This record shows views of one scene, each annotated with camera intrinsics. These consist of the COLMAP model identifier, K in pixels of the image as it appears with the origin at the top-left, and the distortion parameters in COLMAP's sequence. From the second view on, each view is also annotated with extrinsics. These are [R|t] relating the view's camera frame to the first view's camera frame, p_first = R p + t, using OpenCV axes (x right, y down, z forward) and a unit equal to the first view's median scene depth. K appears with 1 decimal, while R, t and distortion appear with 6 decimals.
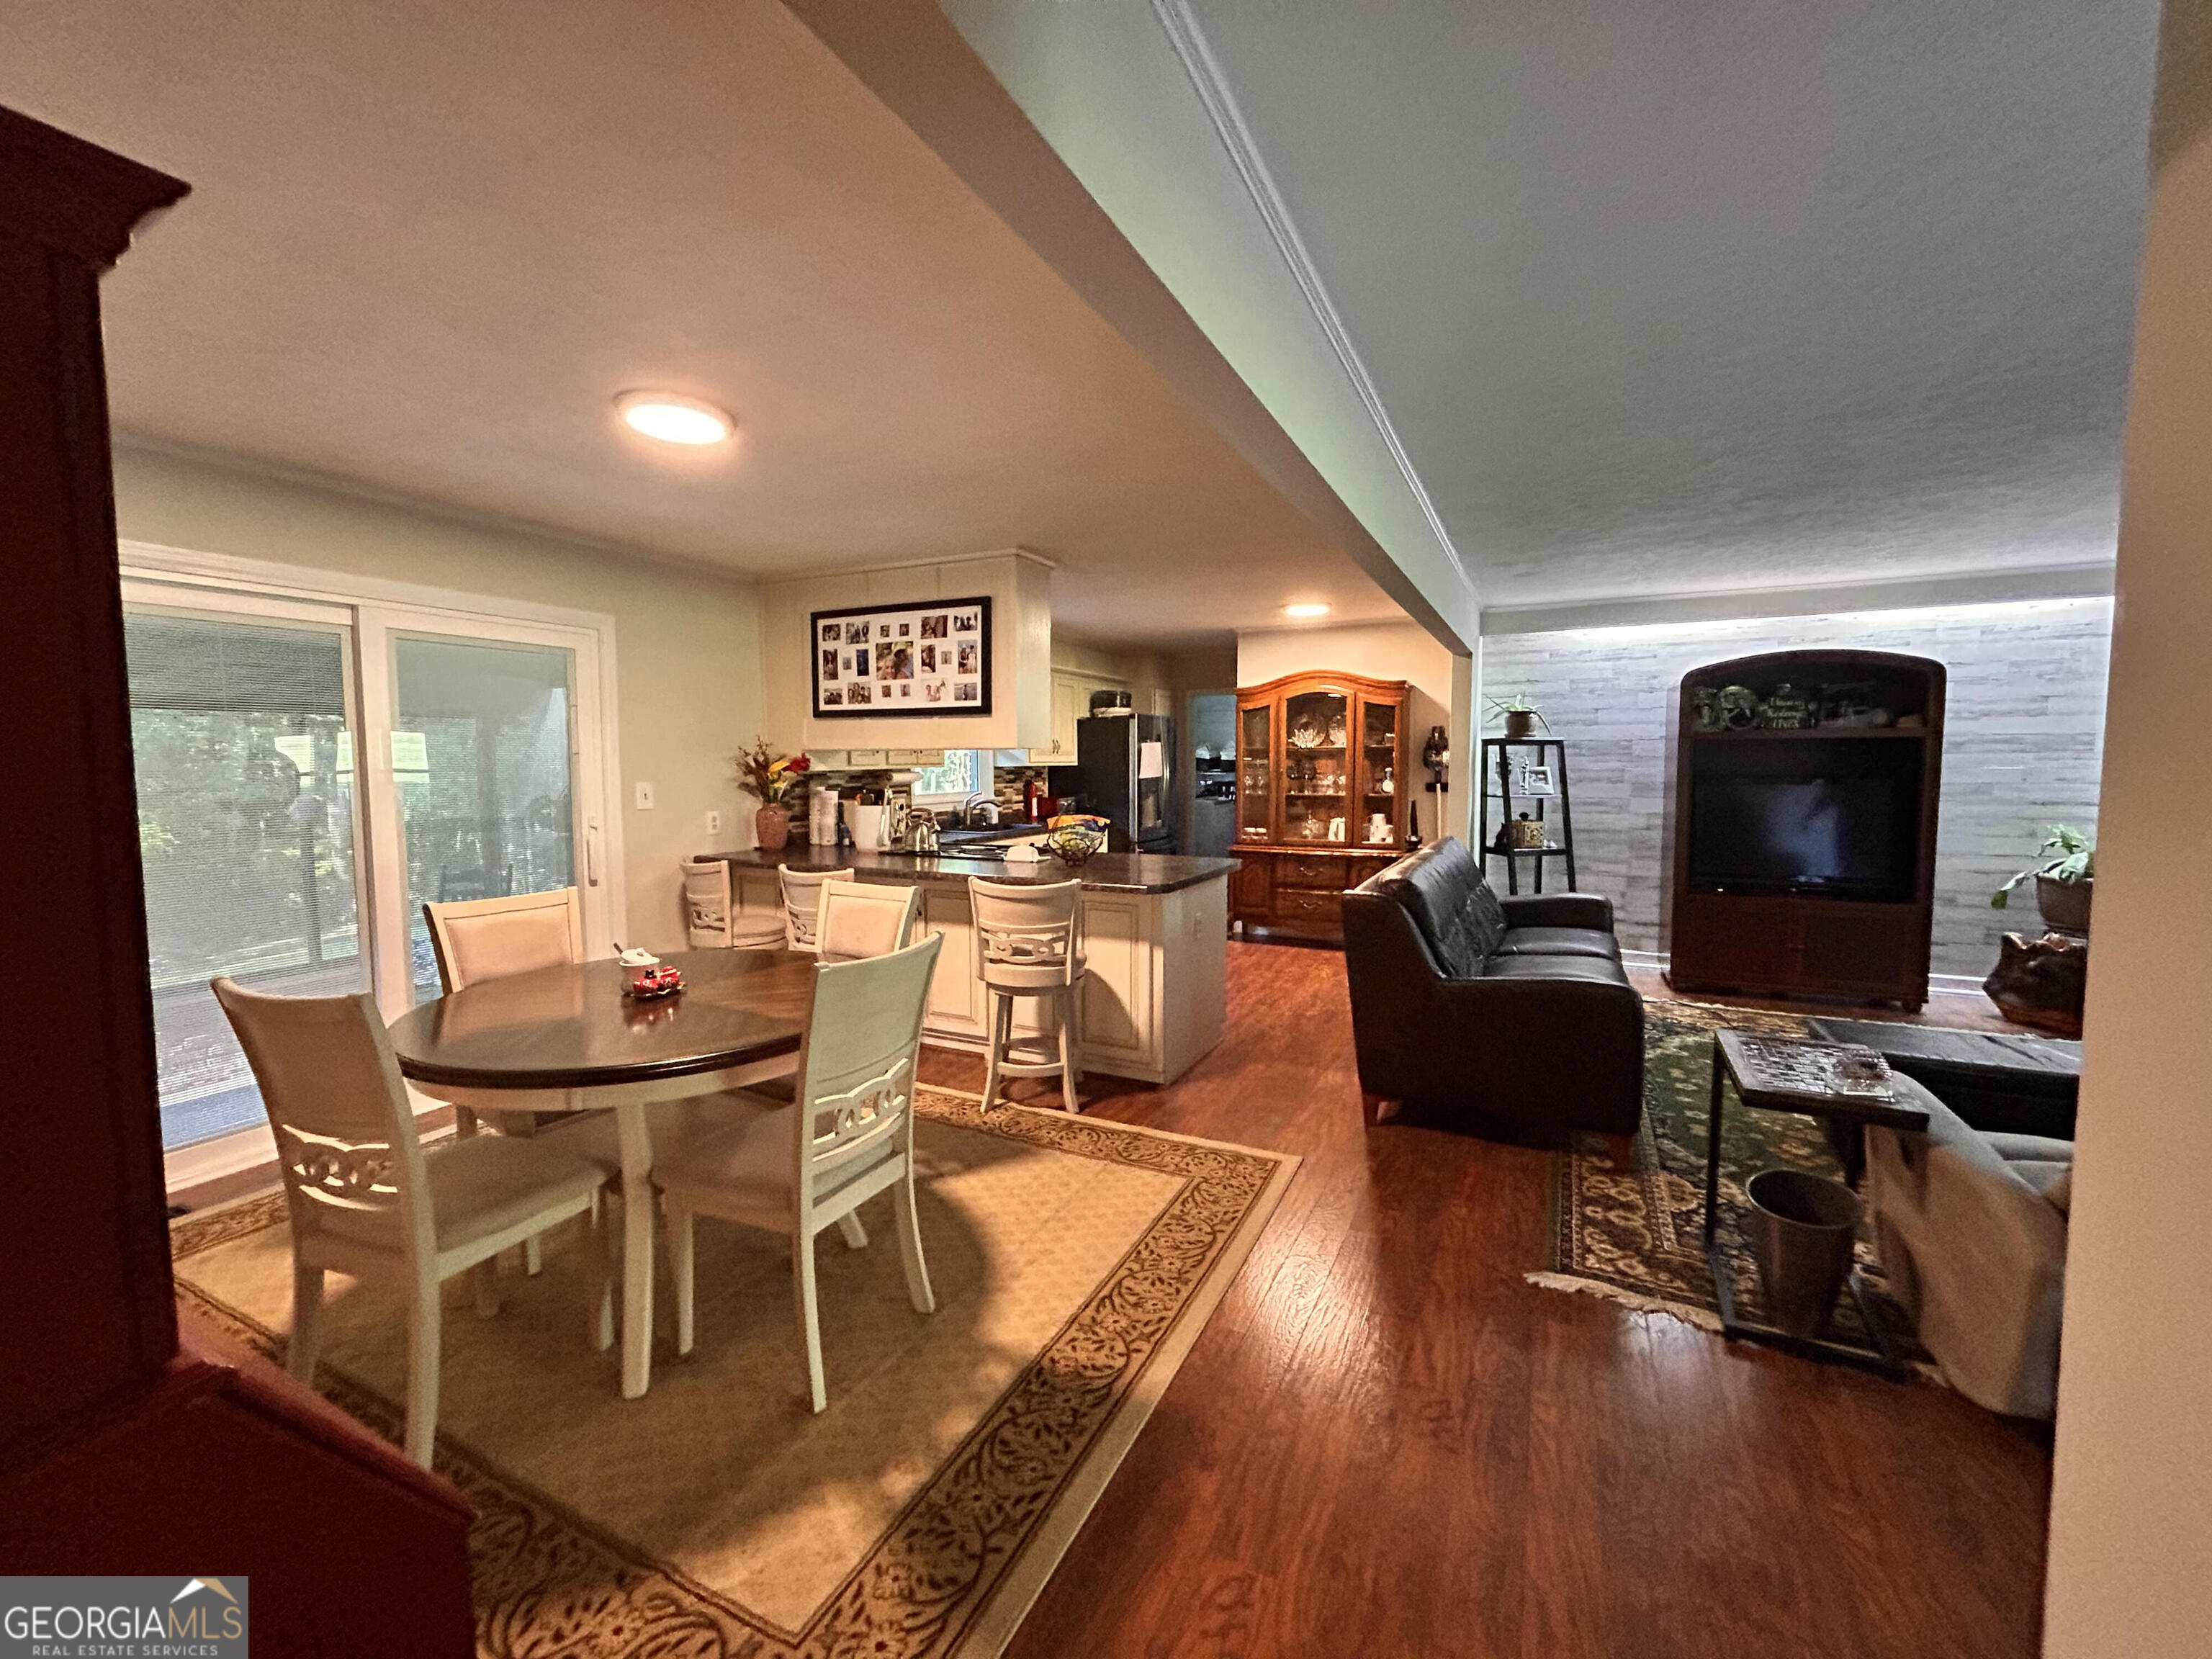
lens RADIAL K [[888.8, 0, 1105.6], [0, 888.8, 821.3], [0, 0, 1]] dist [-0.004335, 0.000567]
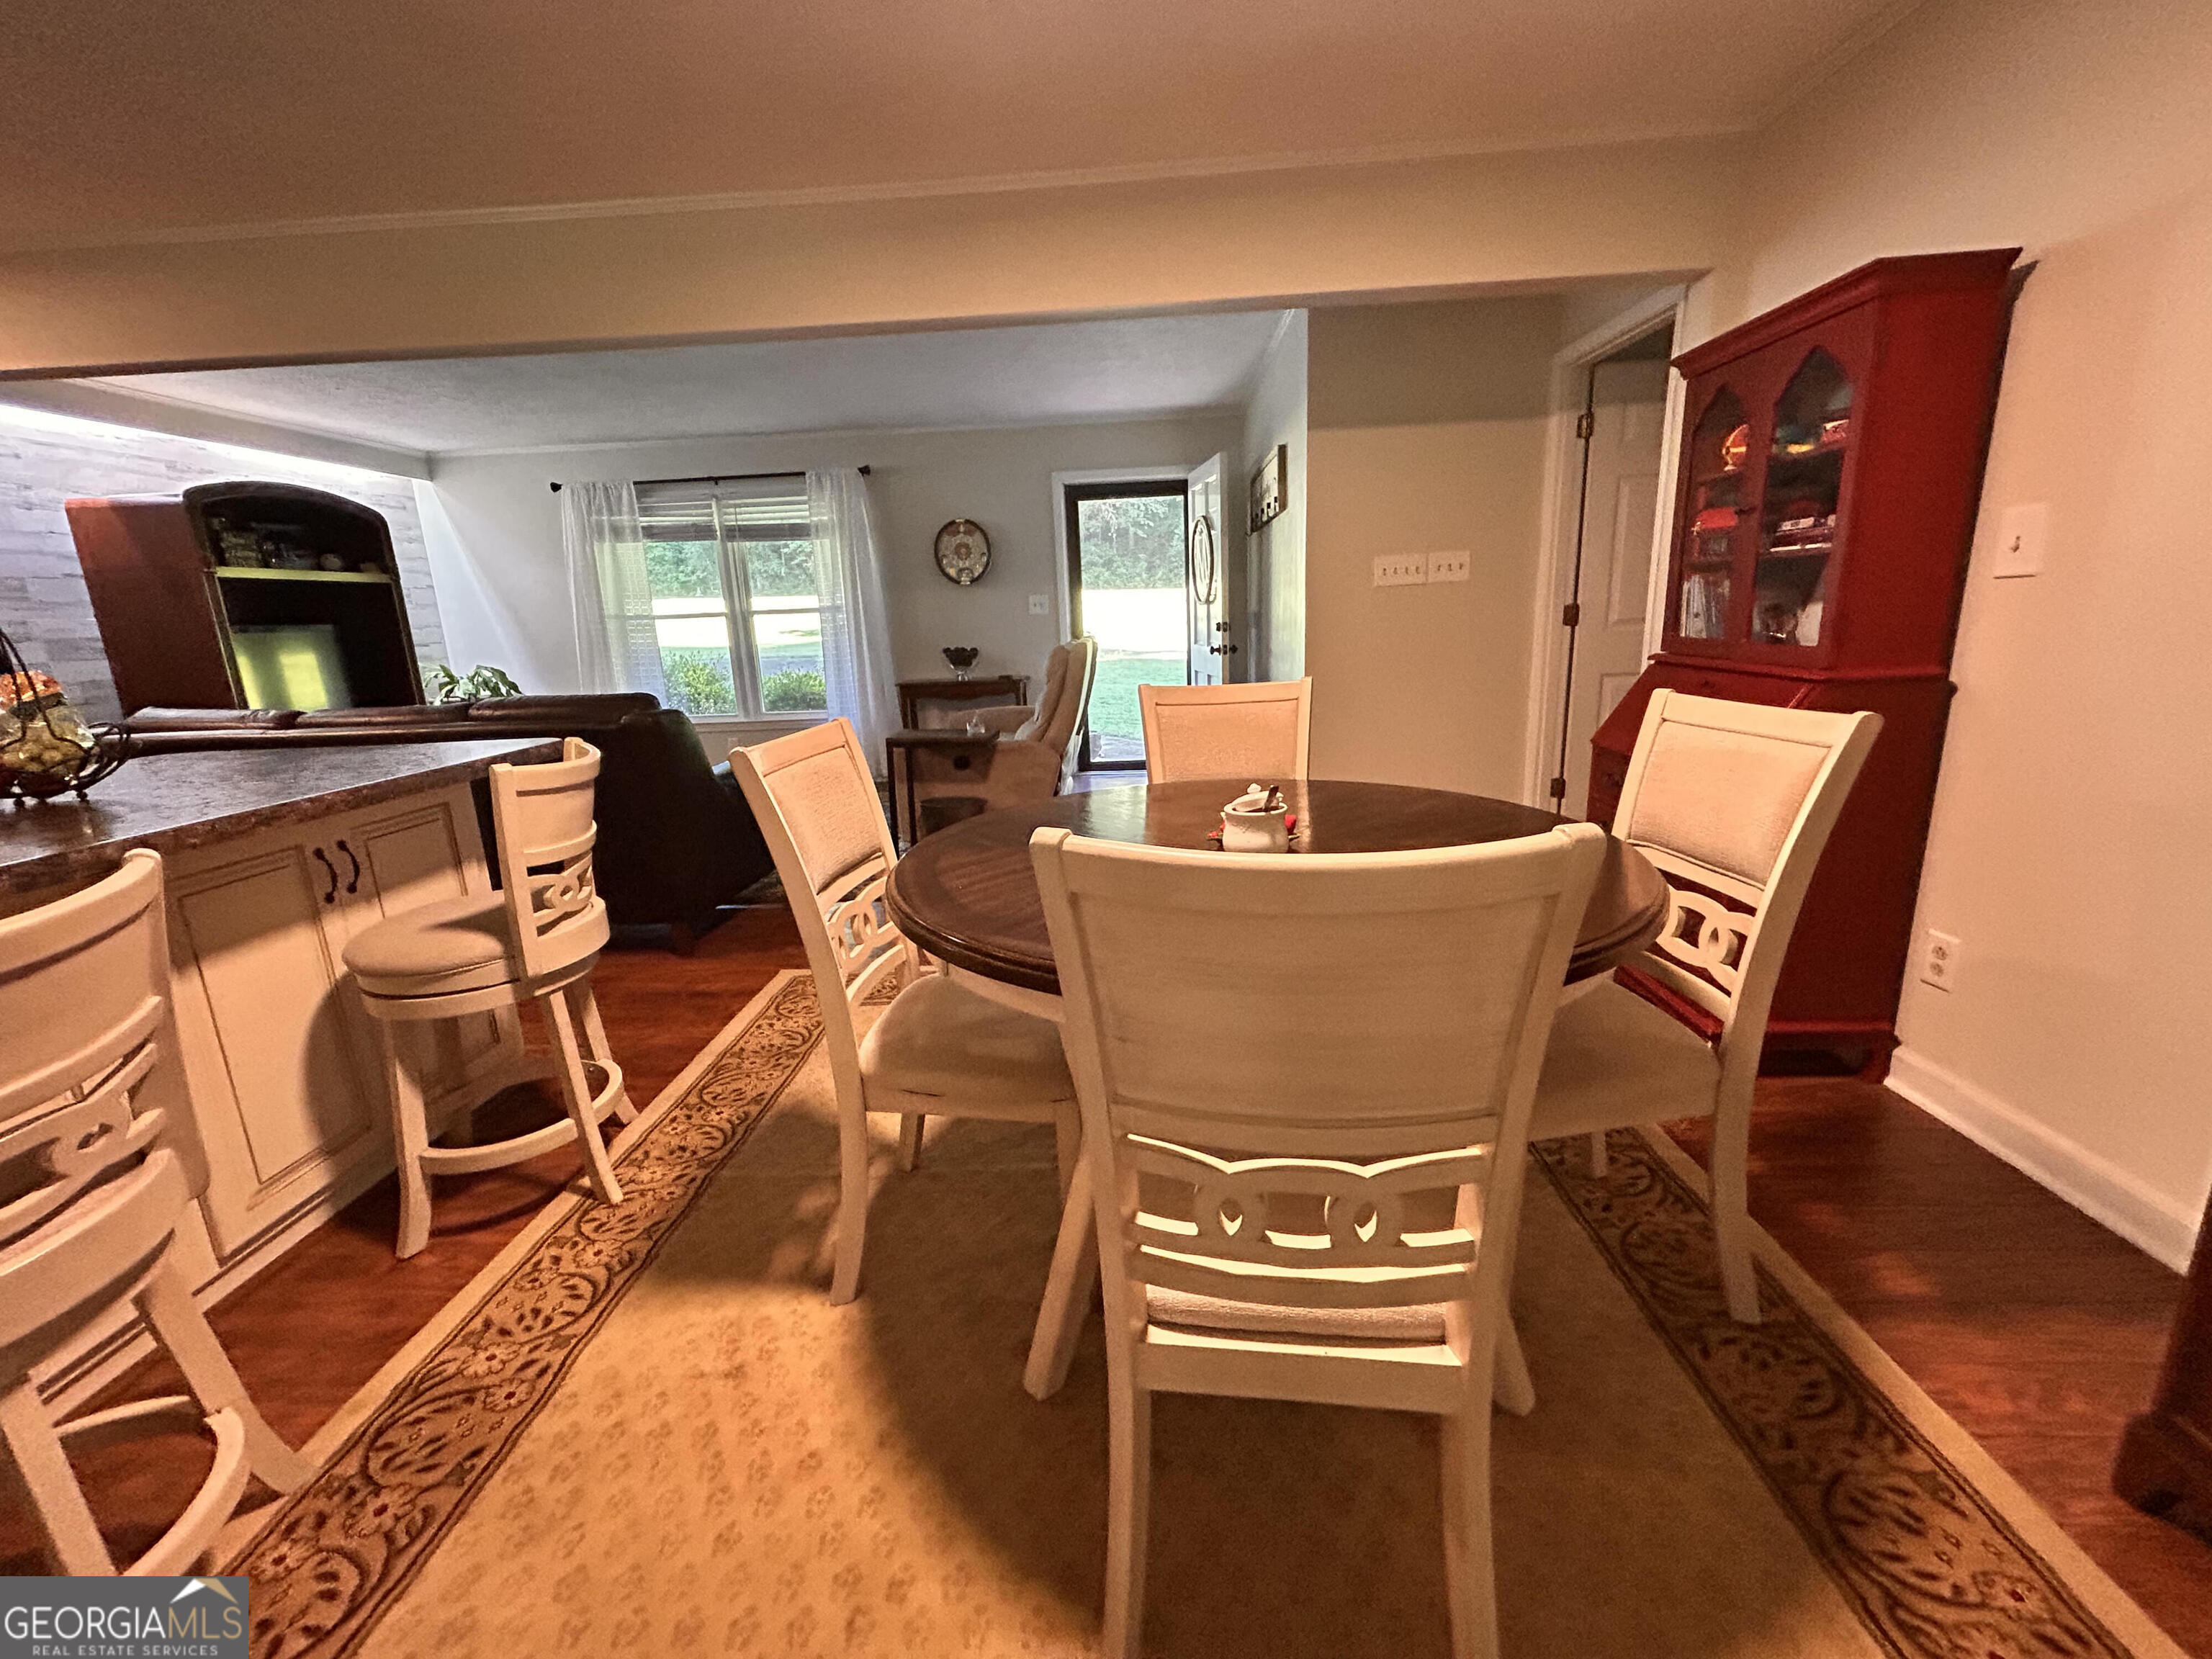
lens RADIAL K [[888.8, 0, 1105.6], [0, 888.8, 821.3], [0, 0, 1]] dist [-0.004335, 0.000567]
pose [[-0.406999, -0.188530, 0.893761, -0.496153], [0.103531, 0.962642, 0.250205, 0.007645], [-0.907543, 0.194365, -0.372275, 0.650374]]
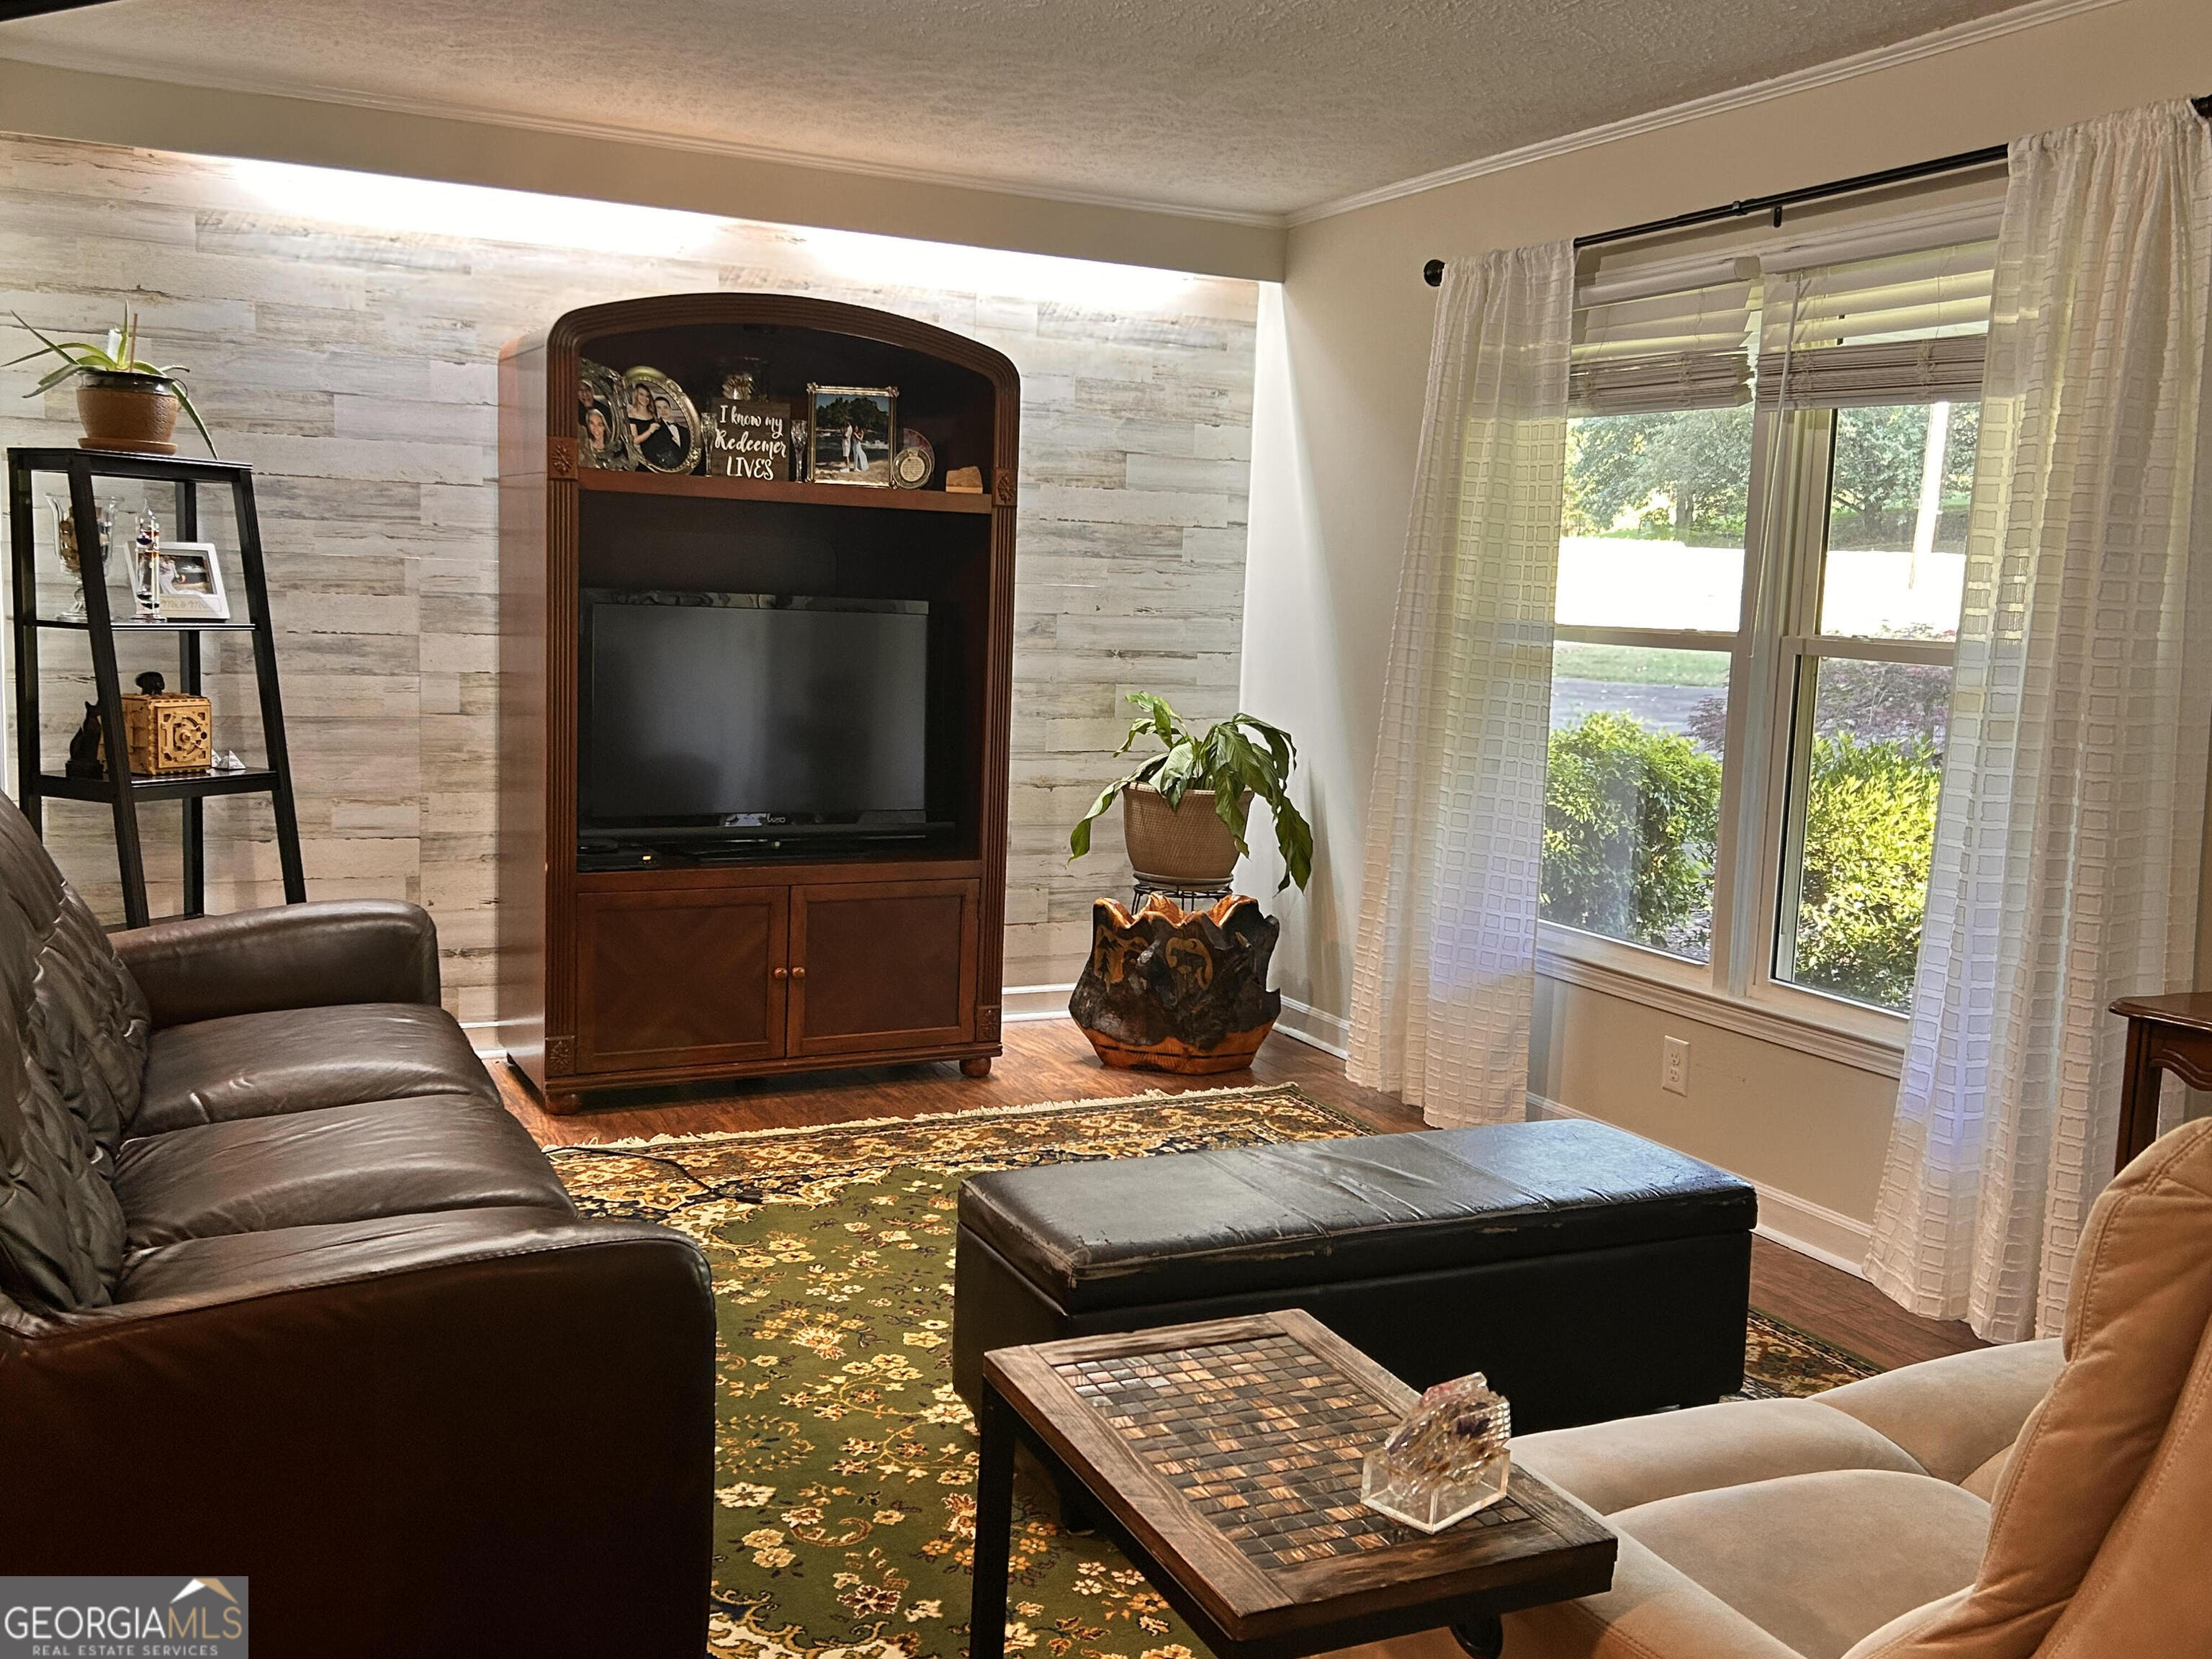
lens RADIAL K [[1984.8, 0, 1106.0], [0, 1984.8, 829.5], [0, 0, 1]] dist [0.091540, -0.154432]
pose [[0.600983, -0.066671, 0.796477, 0.083843], [0.012564, 0.997180, 0.073992, -0.002506], [-0.799163, -0.034461, 0.600125, 0.288004]]
